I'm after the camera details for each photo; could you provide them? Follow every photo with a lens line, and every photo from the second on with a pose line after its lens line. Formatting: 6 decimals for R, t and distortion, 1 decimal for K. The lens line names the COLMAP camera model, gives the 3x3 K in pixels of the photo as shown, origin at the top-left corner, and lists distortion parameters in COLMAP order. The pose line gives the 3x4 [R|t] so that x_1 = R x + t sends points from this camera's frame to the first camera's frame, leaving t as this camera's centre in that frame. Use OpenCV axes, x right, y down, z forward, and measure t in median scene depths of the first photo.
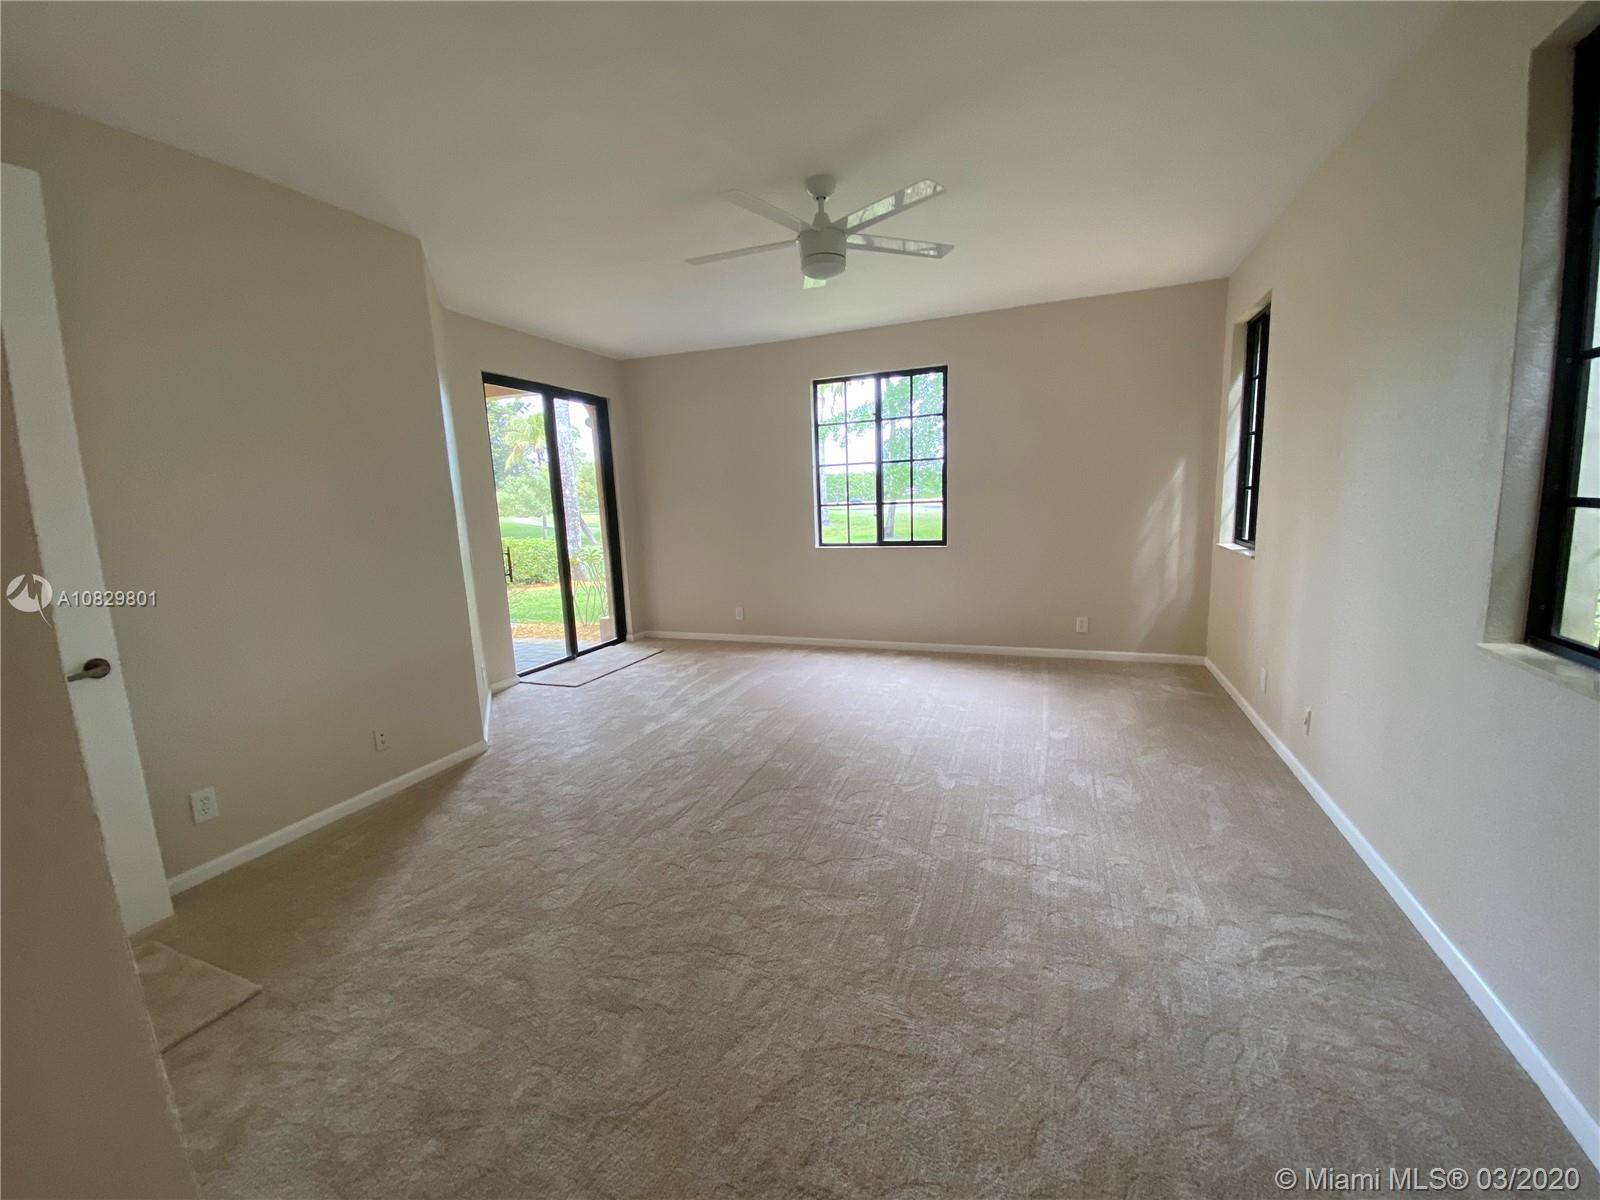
lens RADIAL K [[650.9, 0, 800.0], [0, 650.9, 600.0], [0, 0, 1]] dist [0.023493, -0.020674]
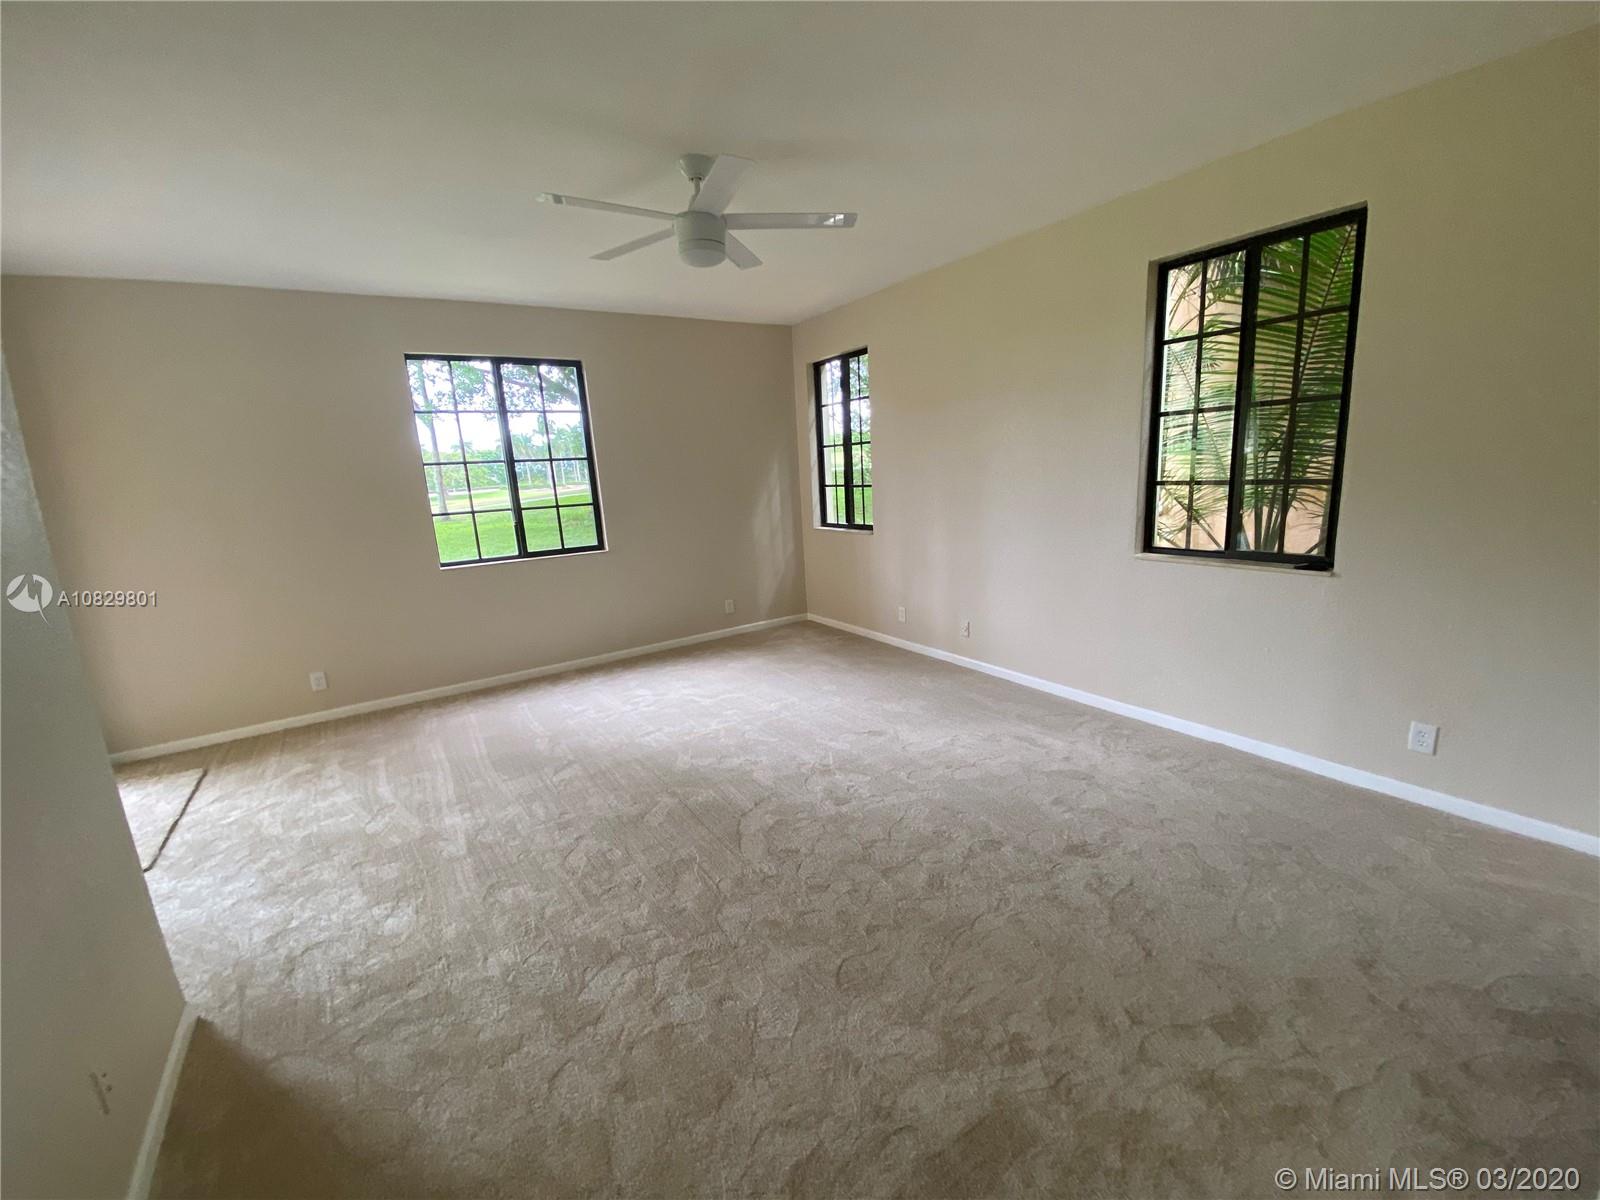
lens RADIAL K [[650.9, 0, 800.0], [0, 650.9, 600.0], [0, 0, 1]] dist [0.023493, -0.020674]
pose [[0.577077, -0.159784, 0.800907, -0.803394], [0.161860, 0.983598, 0.079607, -0.083574], [-0.800490, 0.083695, 0.593474, 0.424756]]
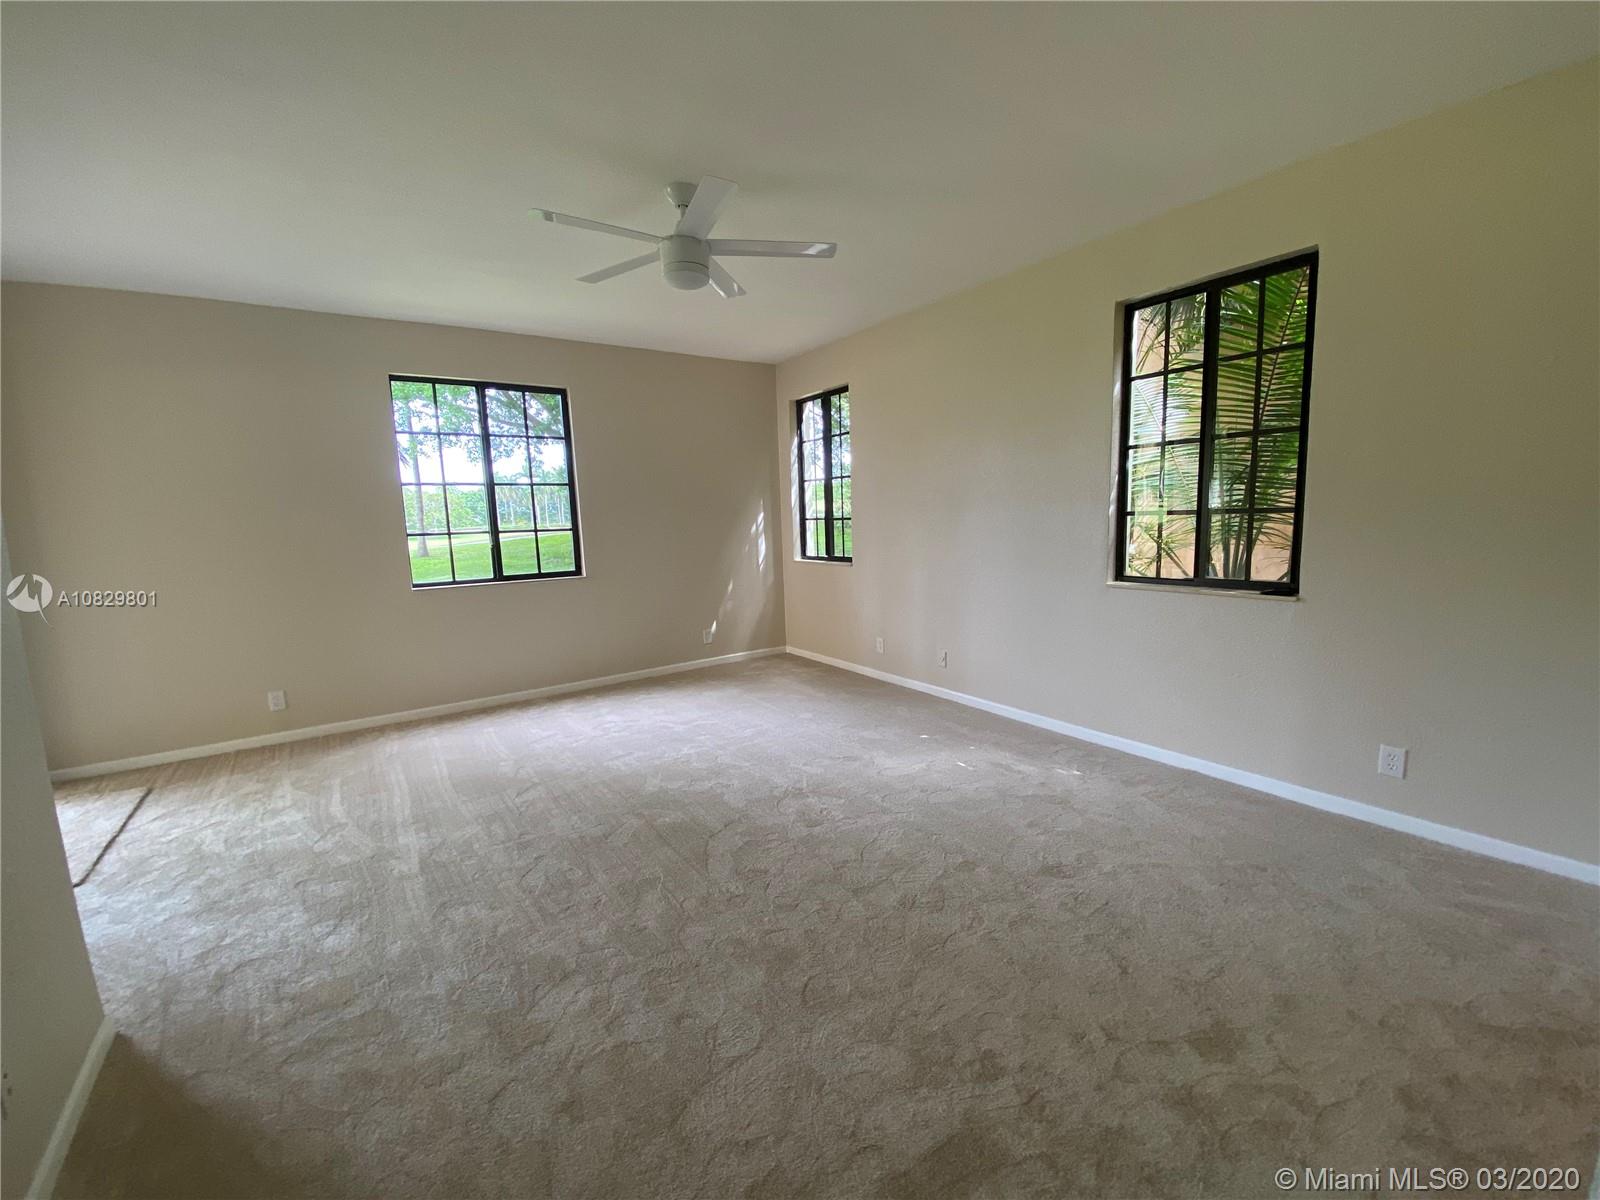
lens RADIAL K [[650.9, 0, 800.0], [0, 650.9, 600.0], [0, 0, 1]] dist [0.023493, -0.020674]
pose [[0.556749, -0.089987, 0.825792, -0.800384], [0.142504, 0.989724, 0.011775, -0.028261], [-0.818366, 0.111123, 0.563851, 0.423387]]
